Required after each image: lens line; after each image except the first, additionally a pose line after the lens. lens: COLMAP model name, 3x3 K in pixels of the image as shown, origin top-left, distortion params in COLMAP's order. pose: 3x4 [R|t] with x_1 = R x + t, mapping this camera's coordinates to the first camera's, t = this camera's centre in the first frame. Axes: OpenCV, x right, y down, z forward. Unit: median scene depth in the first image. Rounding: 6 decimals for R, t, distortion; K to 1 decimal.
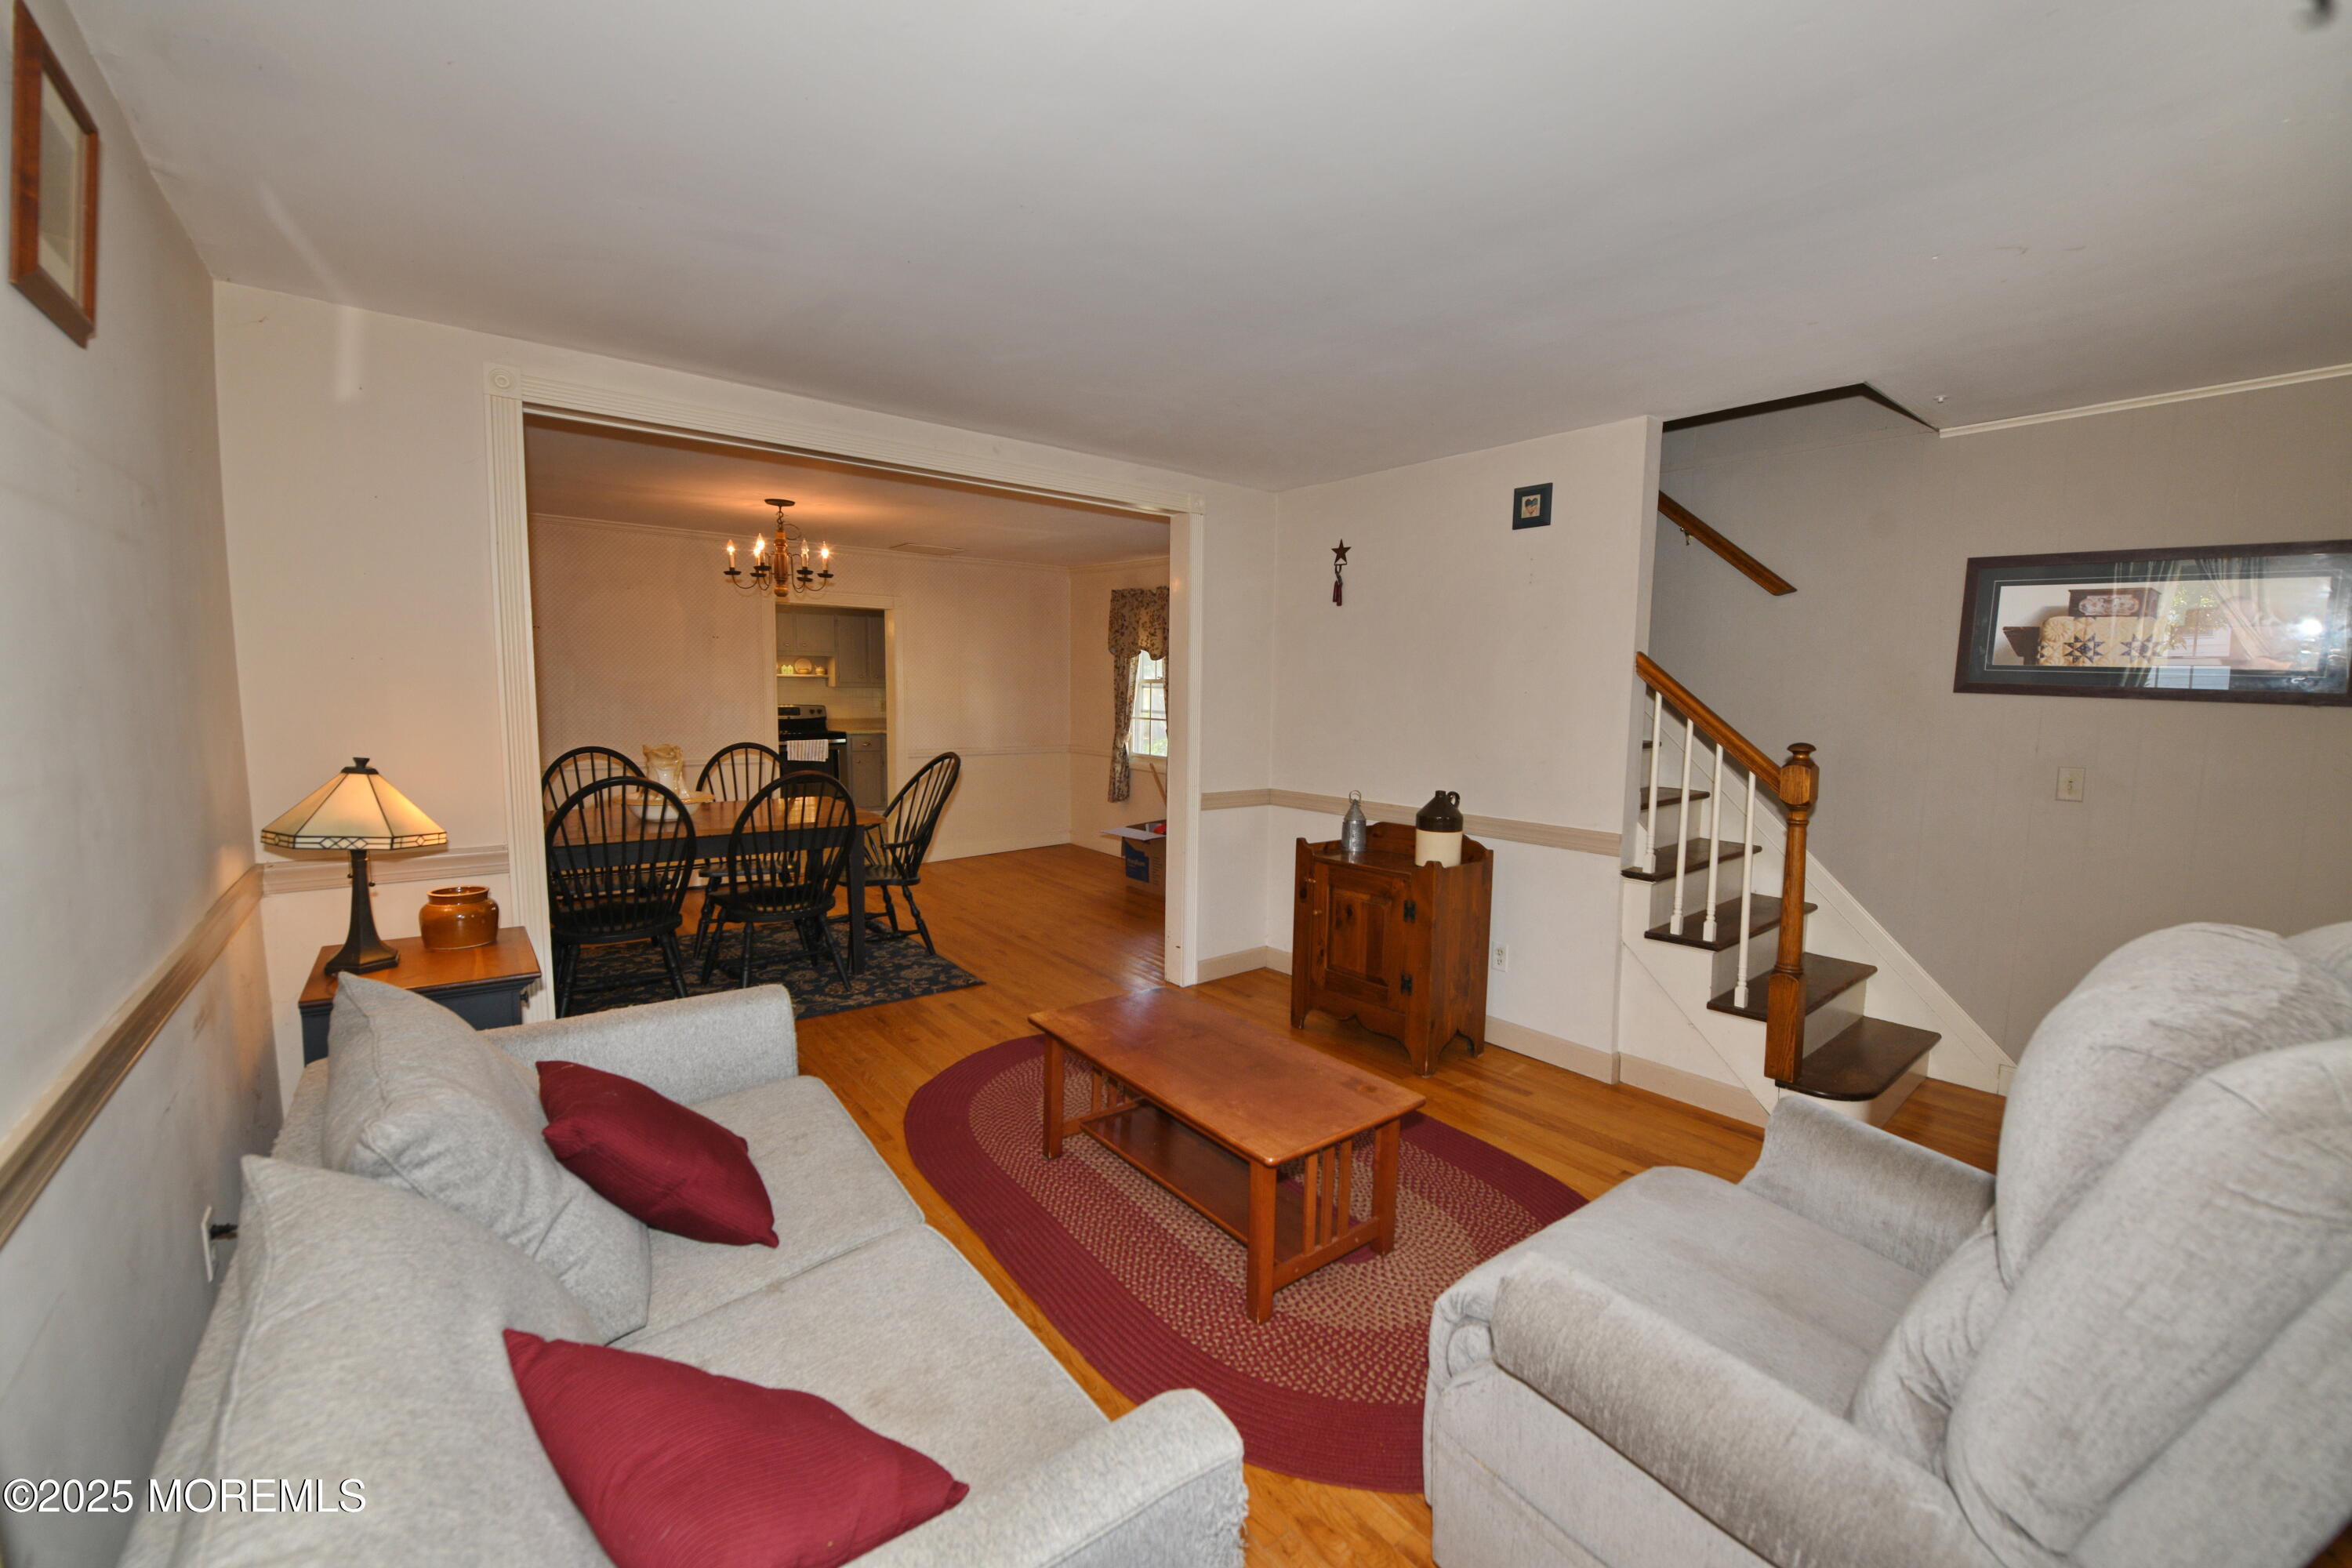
lens RADIAL K [[944.7, 0, 1176.0], [0, 944.7, 784.0], [0, 0, 1]] dist [-0.025379, 0.000064]
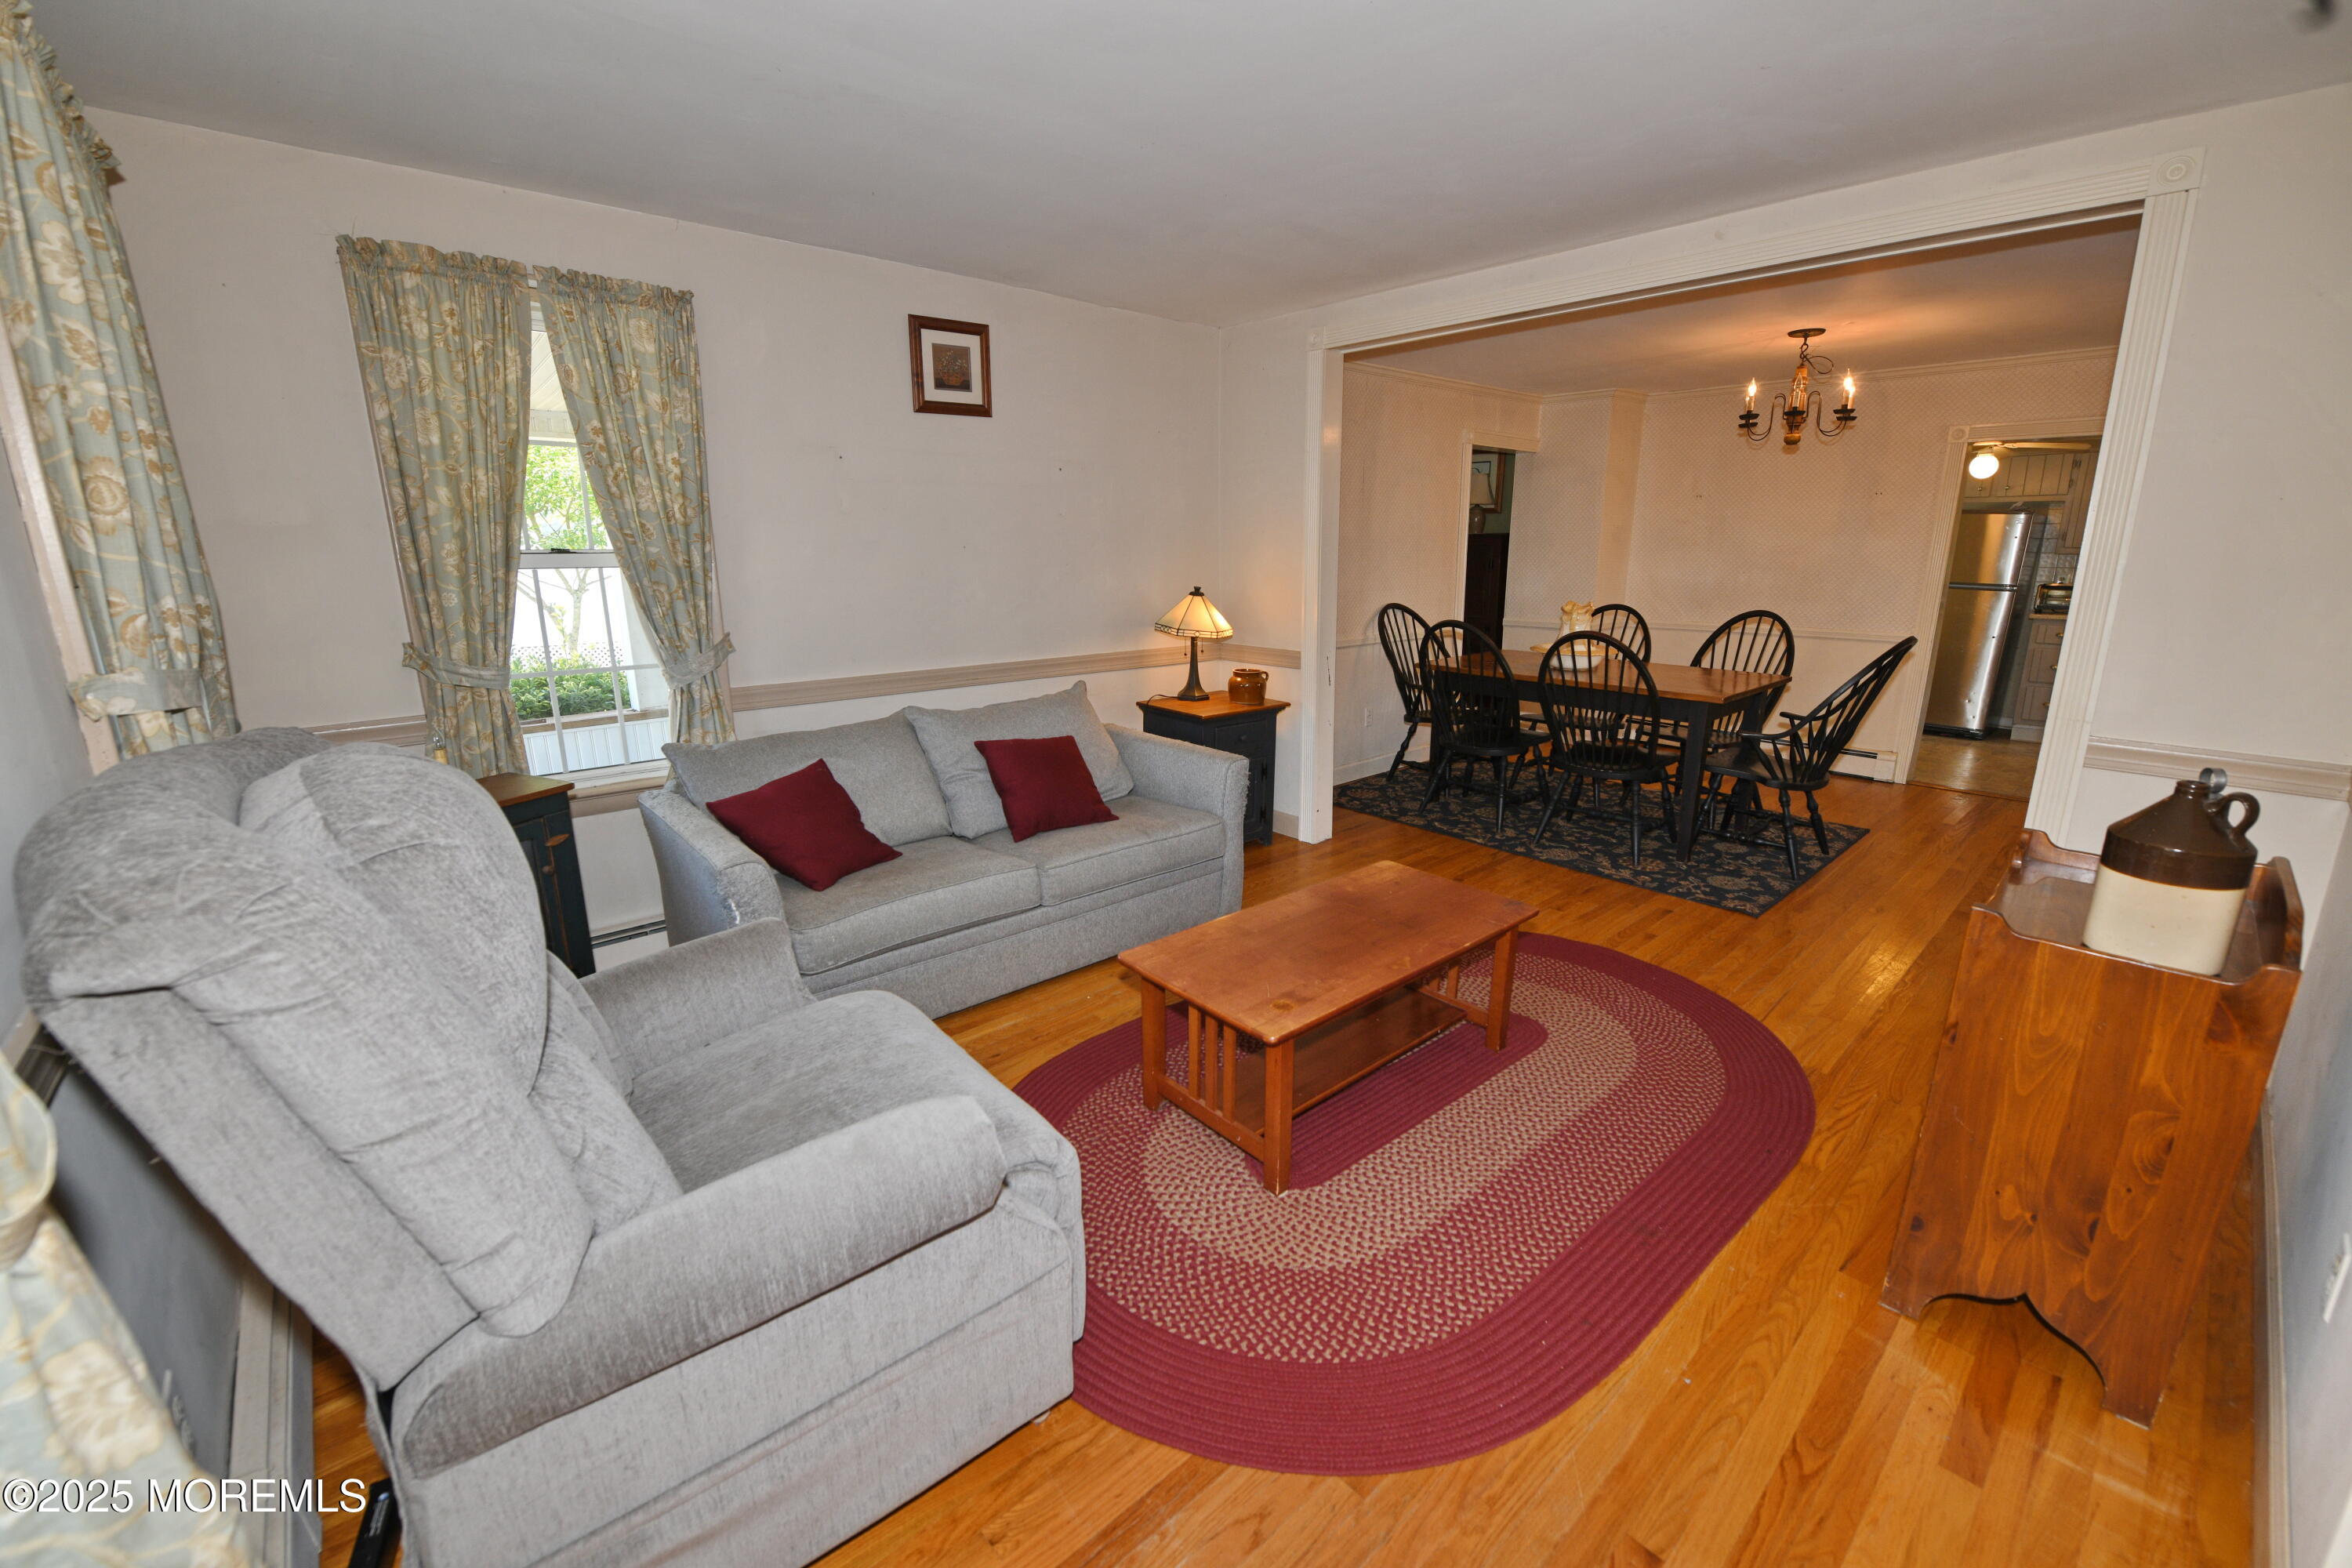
lens RADIAL K [[939.1, 0, 1202.6], [0, 939.1, 771.6], [0, 0, 1]] dist [-0.000806, -0.000185]
pose [[0.077206, 0.213960, -0.973787, 0.501220], [-0.101534, 0.973311, 0.205806, -0.027542], [0.991832, 0.082983, 0.096869, 0.417210]]
